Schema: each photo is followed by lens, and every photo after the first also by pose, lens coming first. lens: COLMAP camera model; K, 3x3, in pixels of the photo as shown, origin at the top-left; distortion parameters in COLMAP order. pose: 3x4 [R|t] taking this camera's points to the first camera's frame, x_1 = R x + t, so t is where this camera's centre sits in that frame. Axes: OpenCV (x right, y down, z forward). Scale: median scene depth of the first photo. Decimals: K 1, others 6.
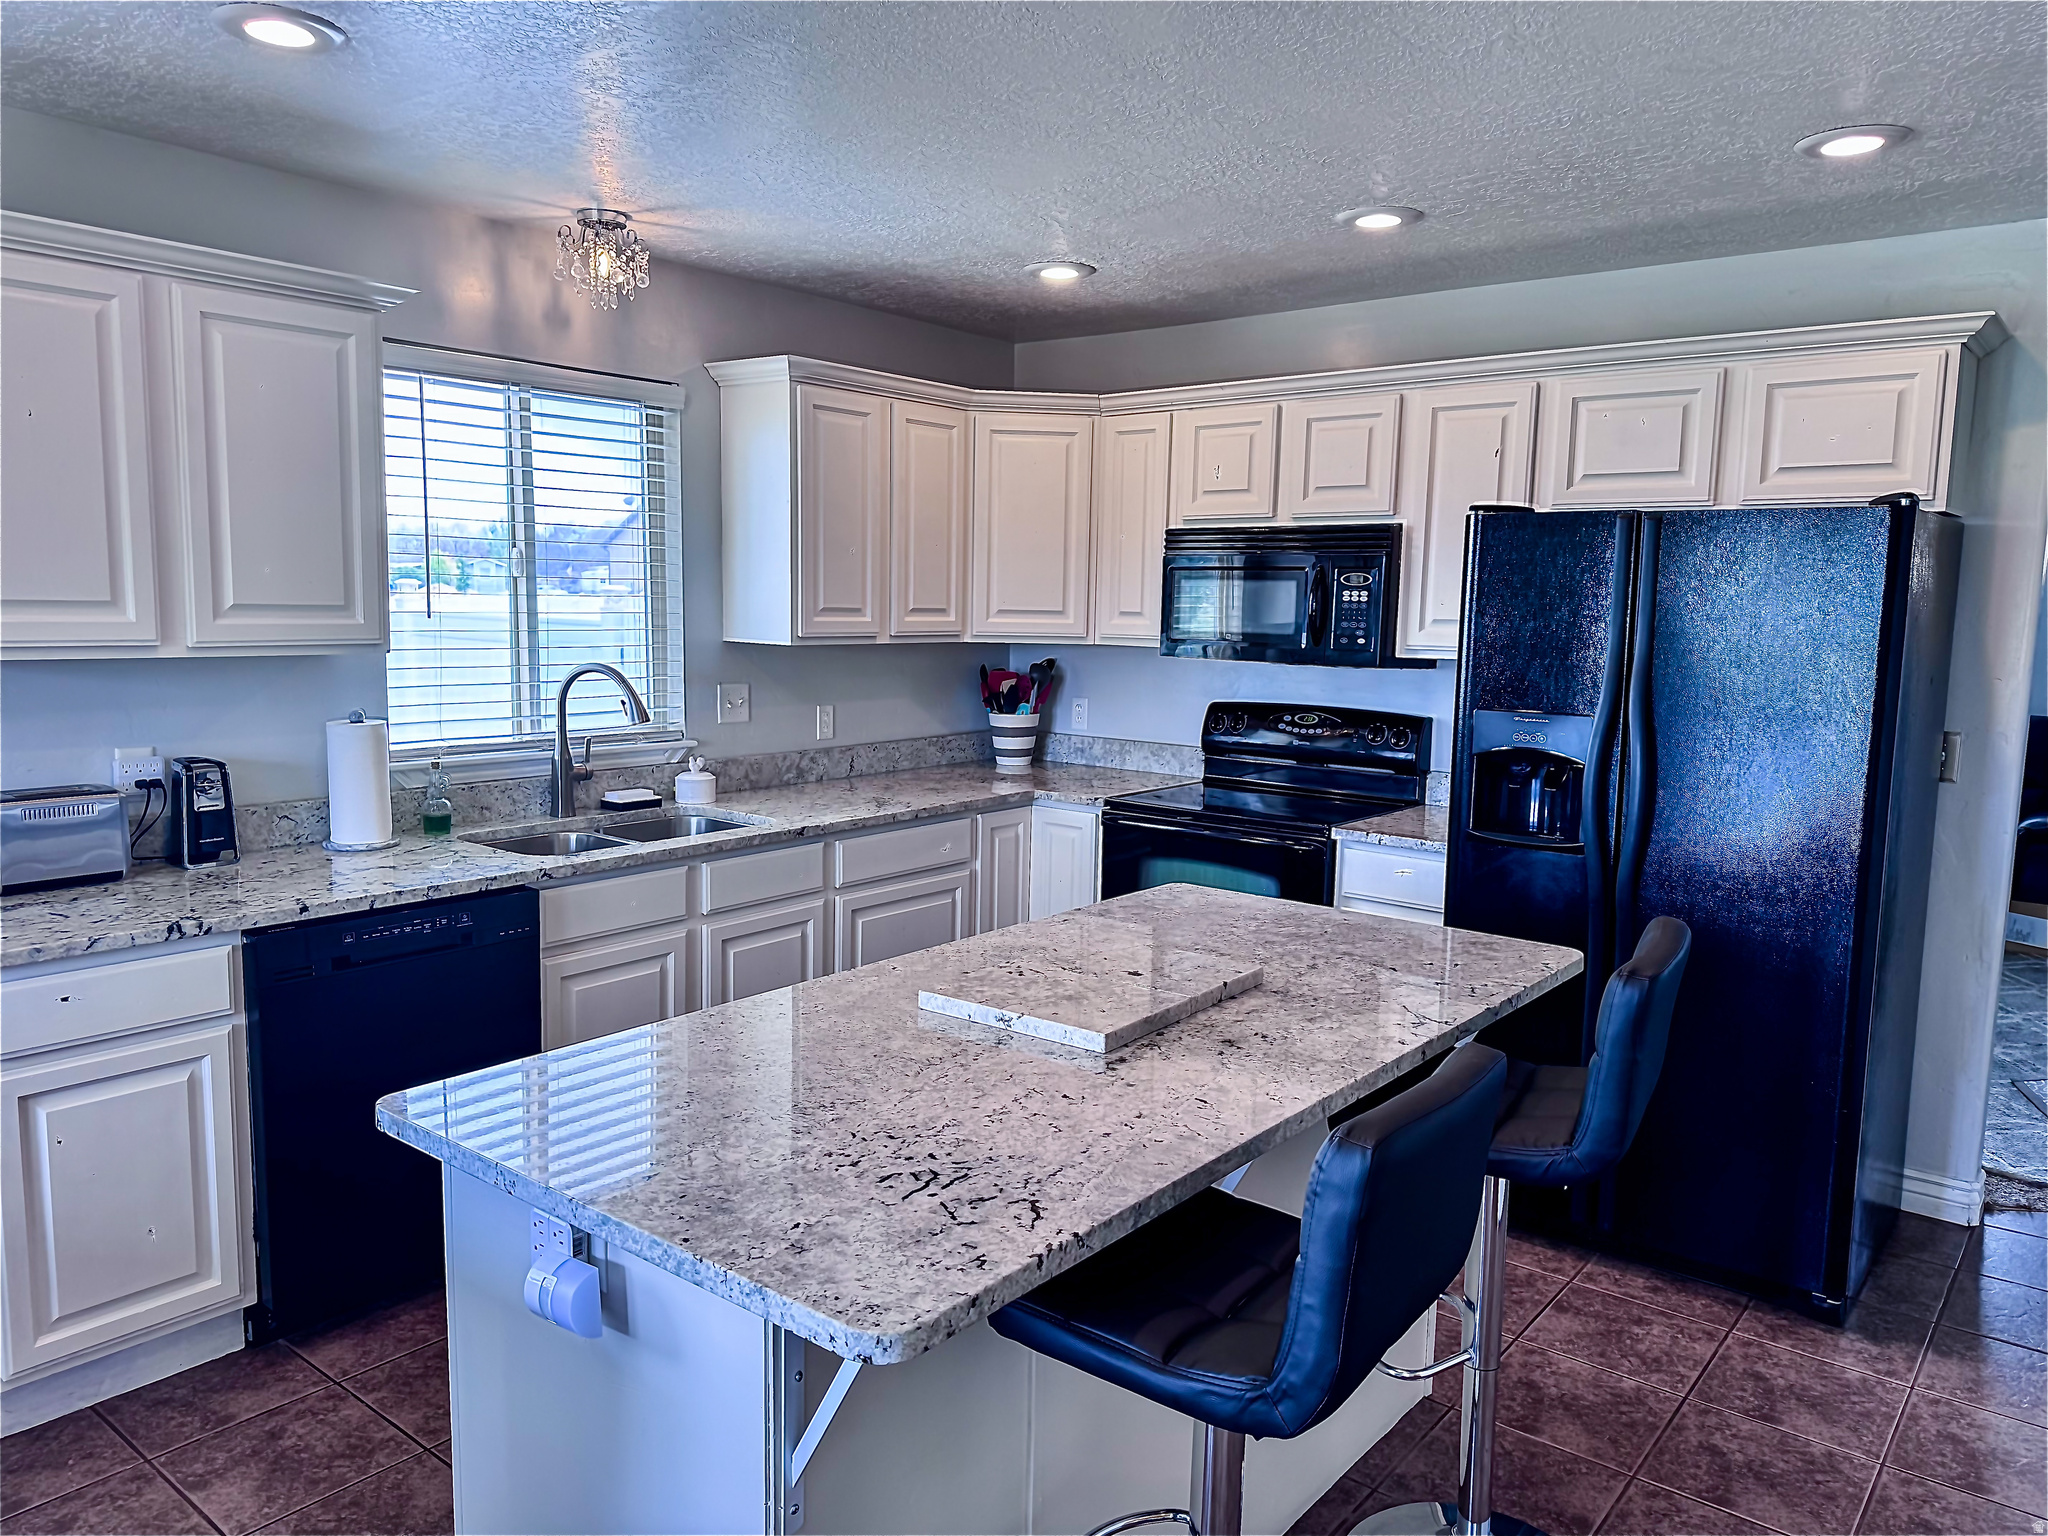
lens RADIAL K [[1432.8, 0, 1020.7], [0, 1432.8, 776.3], [0, 0, 1]] dist [0.116075, -0.151836]
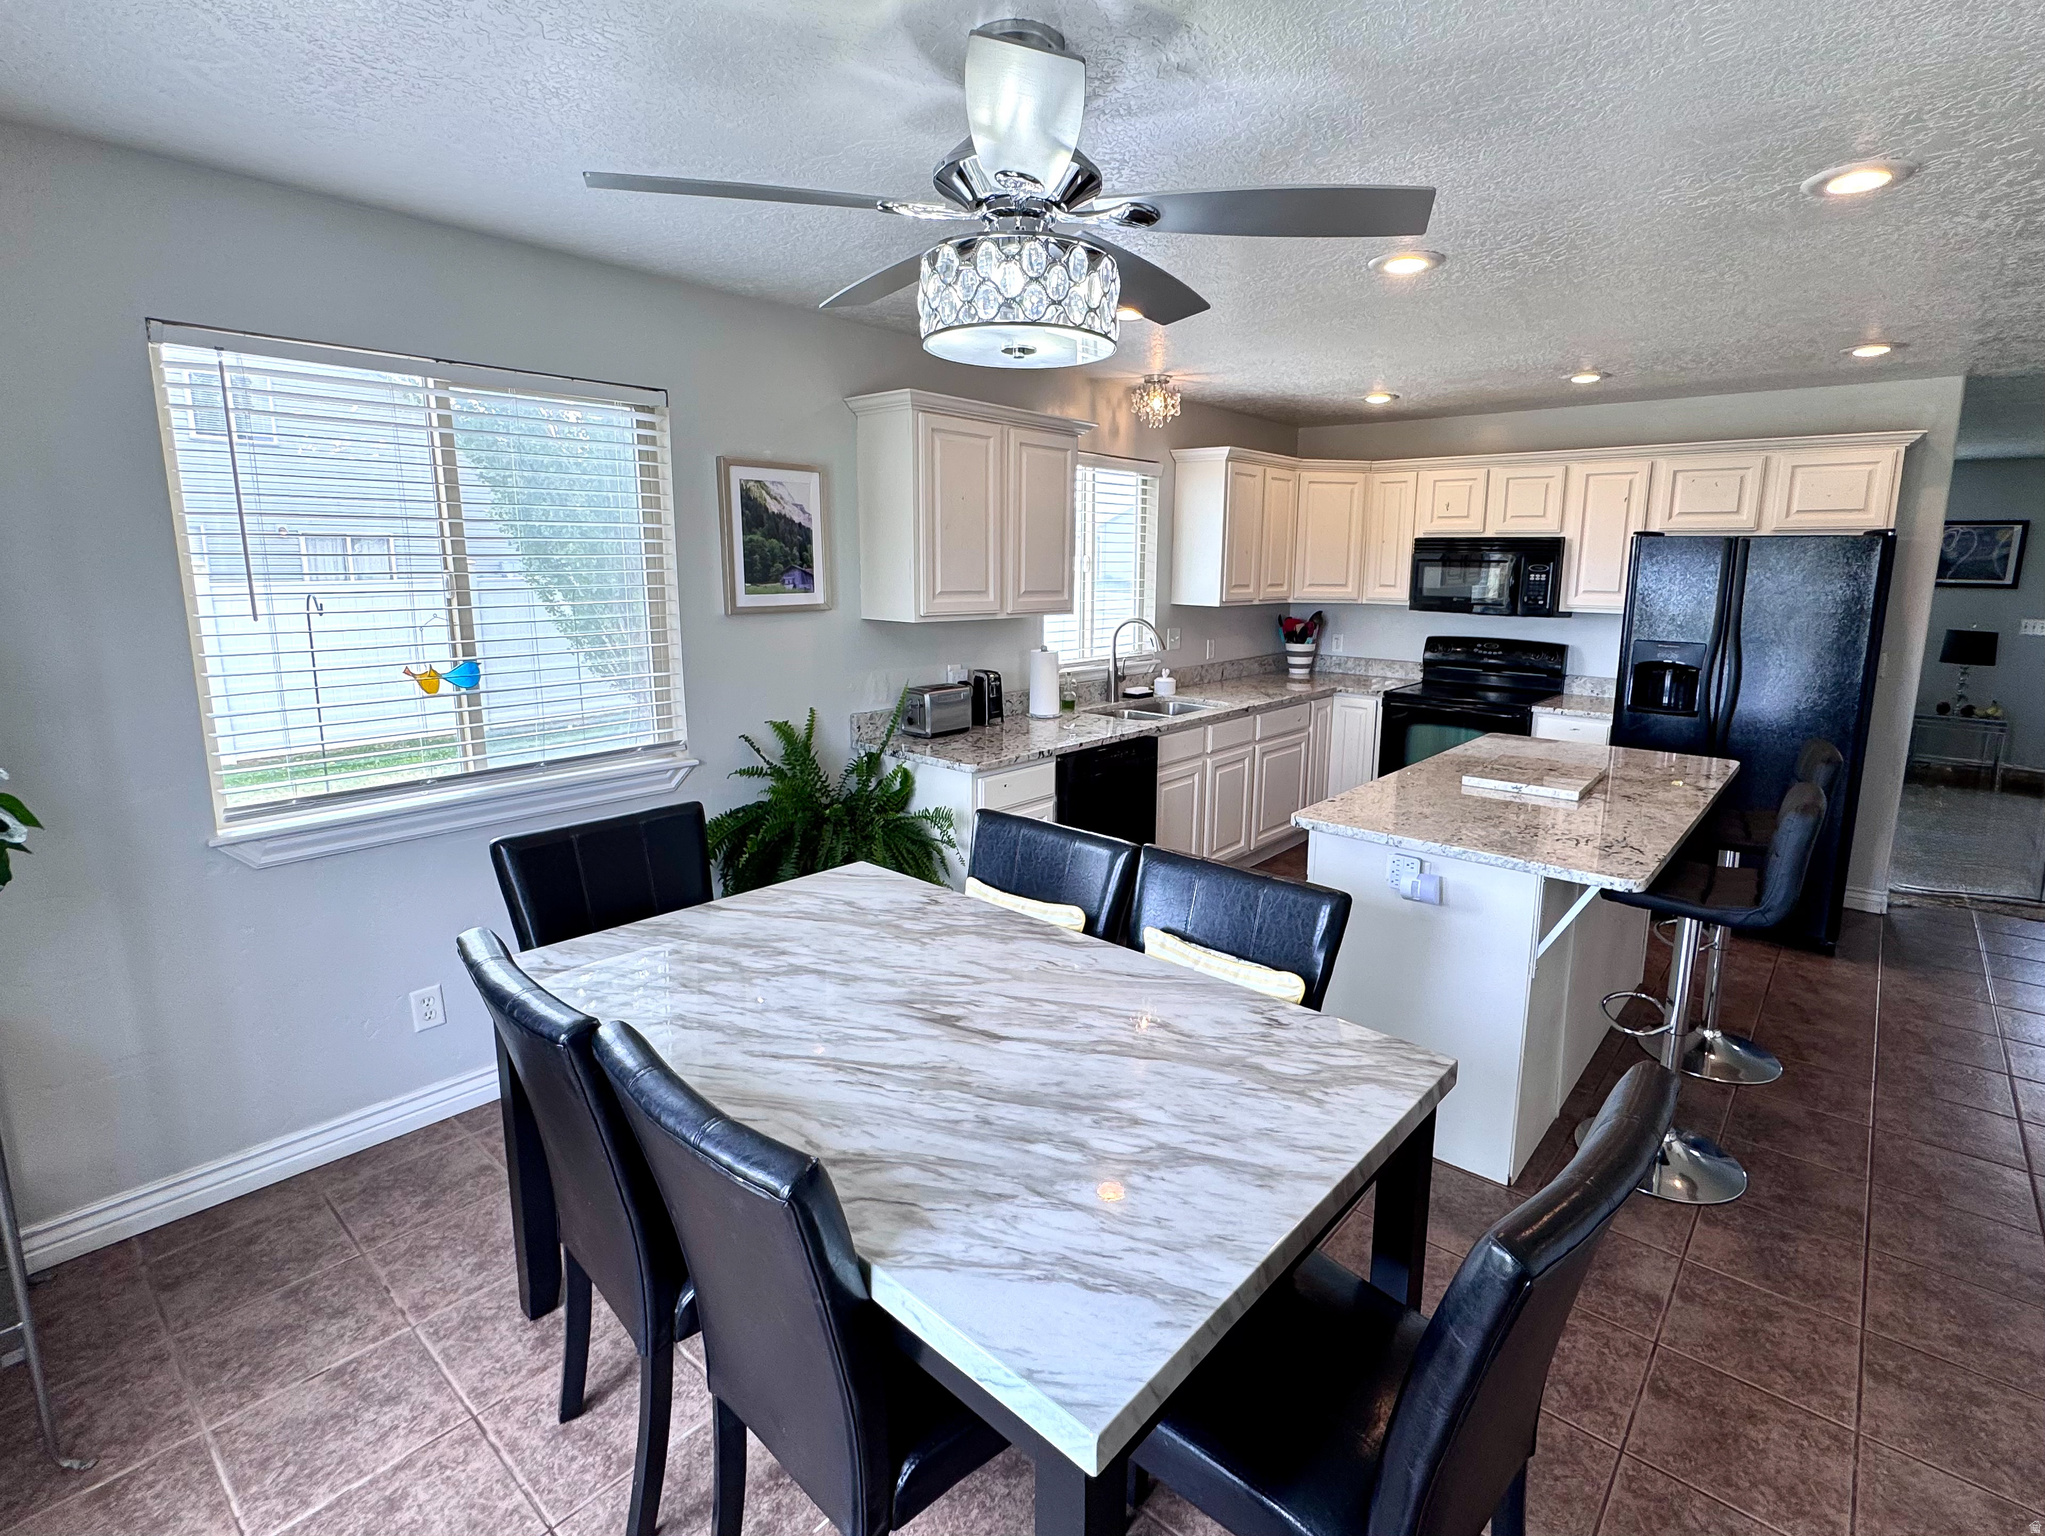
lens RADIAL K [[978.5, 0, 1073.2], [0, 978.5, 729.3], [0, 0, 1]] dist [-0.000357, 0.000095]
pose [[0.999892, -0.004378, -0.014000, -0.343468], [0.004996, 0.999000, 0.044432, 0.007513], [0.013792, -0.044498, 0.998914, -0.241702]]
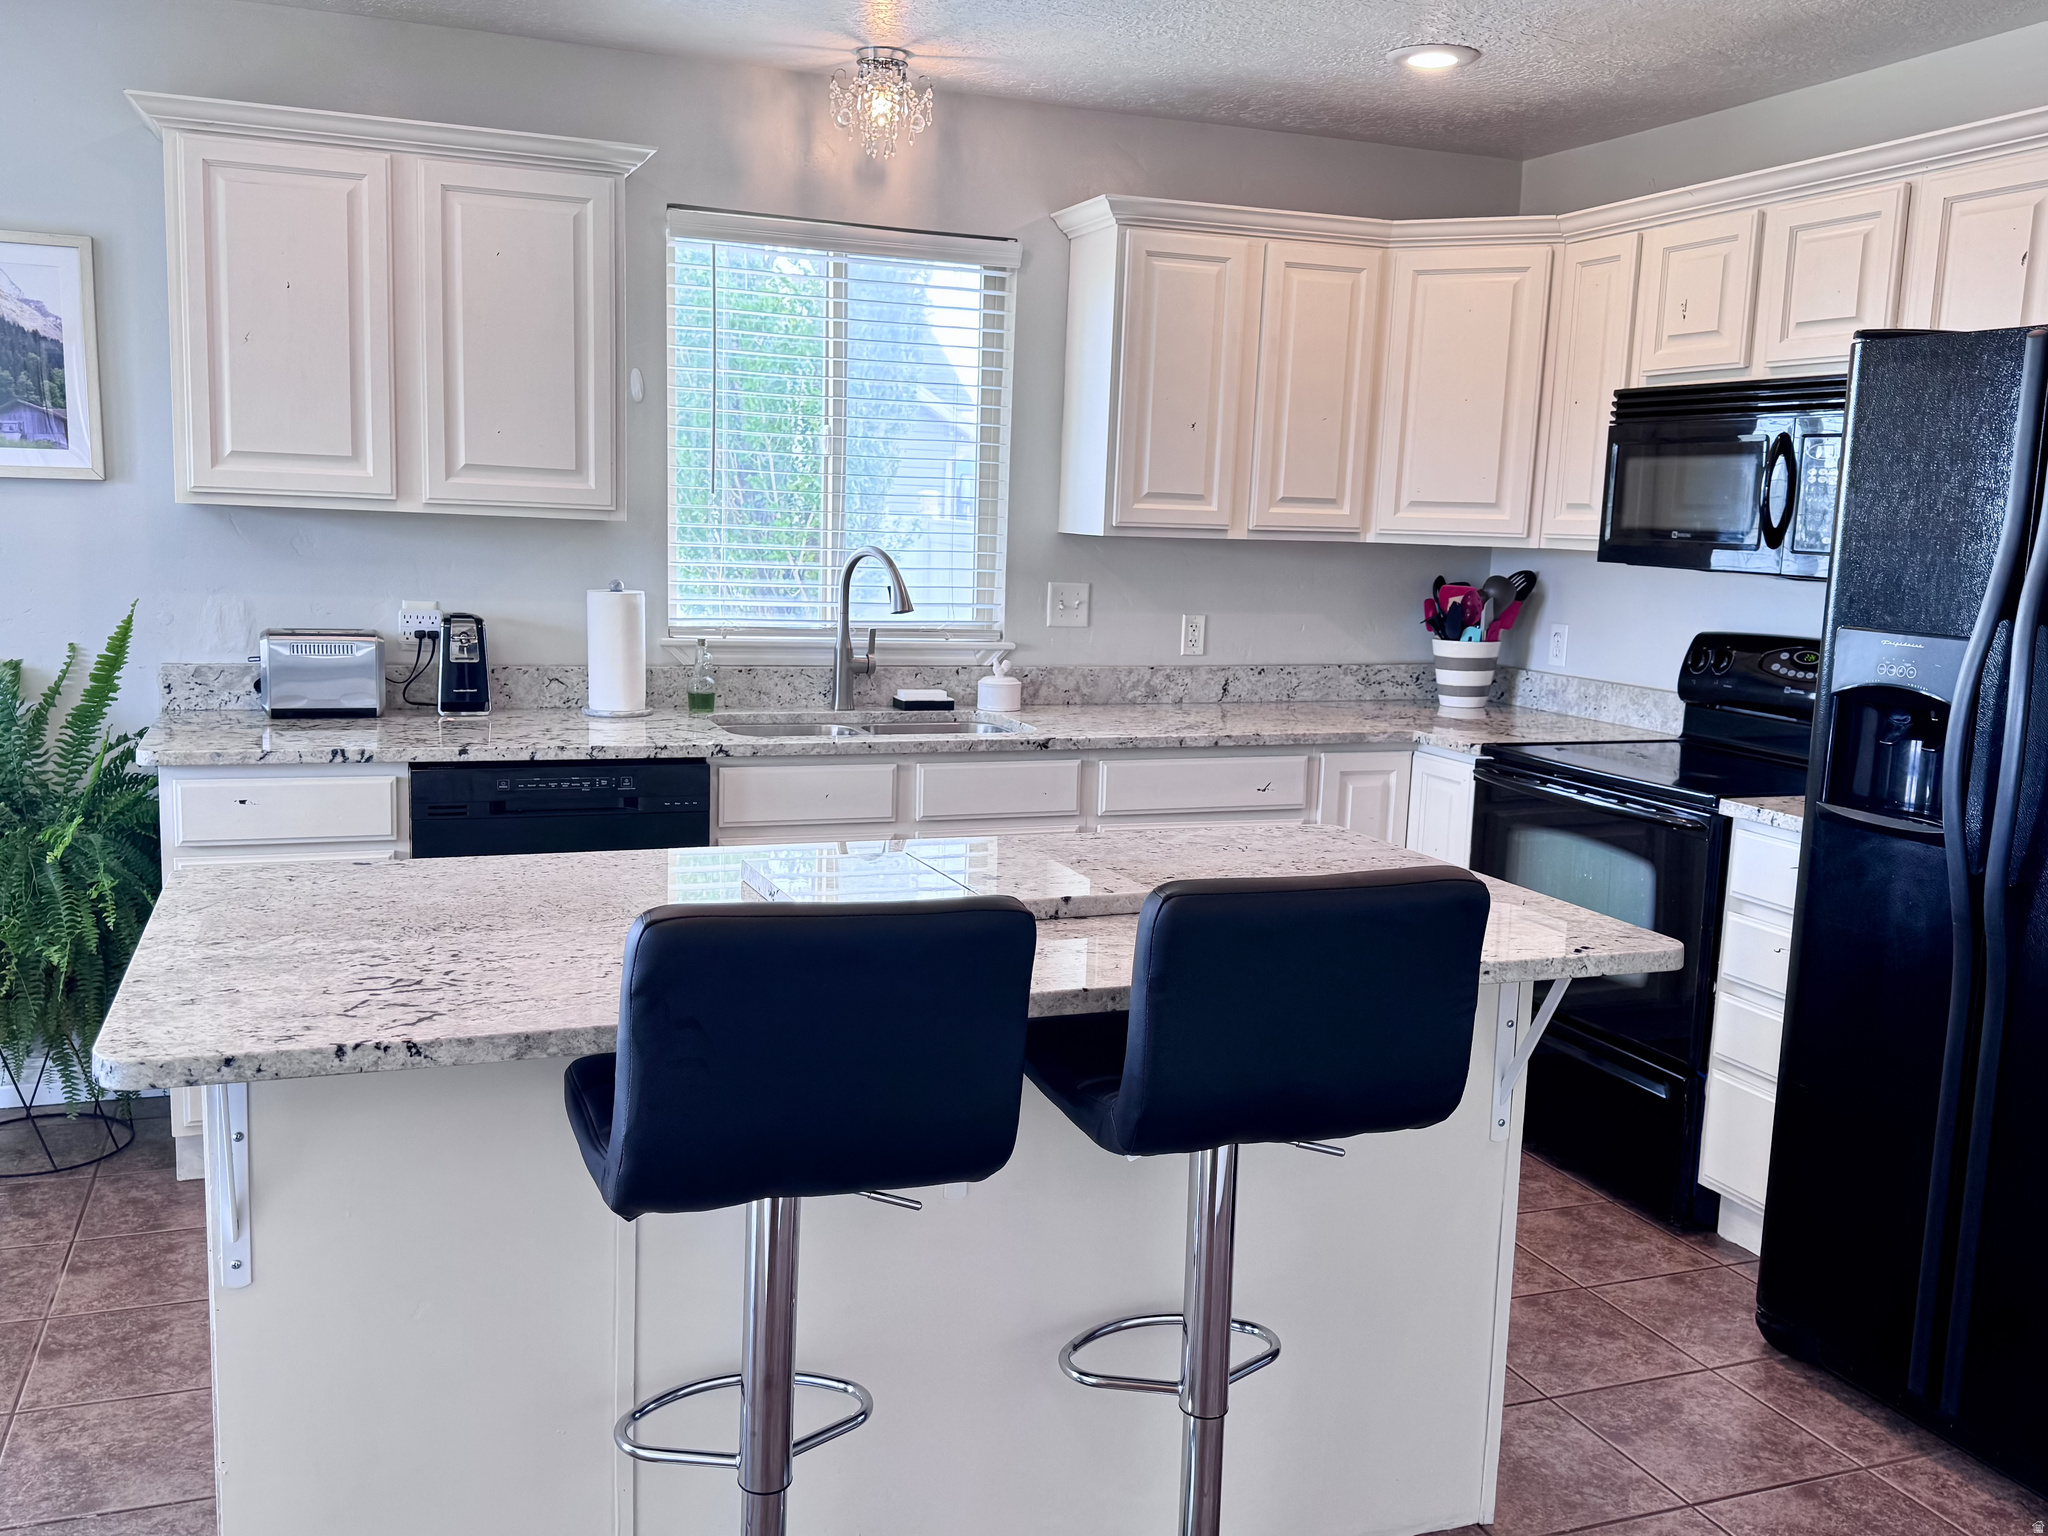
lens RADIAL K [[1766.5, 0, 1024.0], [0, 1766.5, 768.0], [0, 0, 1]] dist [0.179693, -0.328977]
pose [[0.864074, 0.084548, -0.496214, 0.358341], [-0.082749, 0.996240, 0.025652, 0.026072], [0.496517, 0.018896, 0.867821, 0.058007]]
